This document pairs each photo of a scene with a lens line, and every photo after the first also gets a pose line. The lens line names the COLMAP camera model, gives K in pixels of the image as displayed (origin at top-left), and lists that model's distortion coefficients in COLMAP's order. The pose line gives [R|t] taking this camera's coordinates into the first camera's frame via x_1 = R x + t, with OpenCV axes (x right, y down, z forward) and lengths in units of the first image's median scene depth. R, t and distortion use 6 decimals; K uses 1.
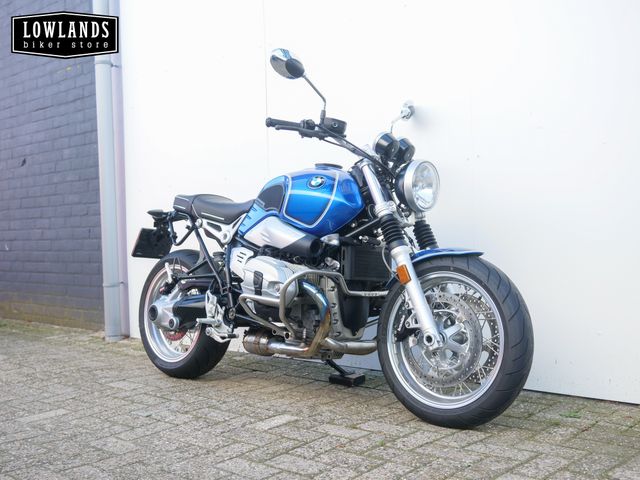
lens RADIAL K [[737.3, 0, 325.7], [0, 737.3, 240.8], [0, 0, 1]] dist [-0.007052, 0.000000]
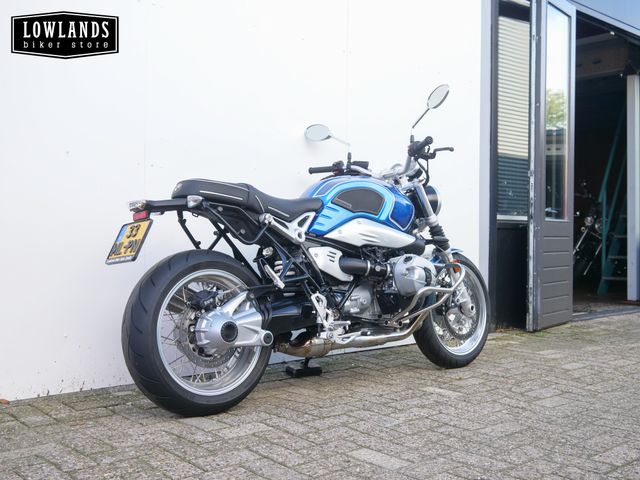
lens RADIAL K [[737.3, 0, 319.6], [0, 737.3, 243.4], [0, 0, 1]] dist [-0.007052, 0.000000]
pose [[0.105102, 0.023110, 0.994193, -1.212155], [0.002002, 0.999723, -0.023450, 0.030281], [-0.994459, 0.004455, 0.105026, 1.008620]]
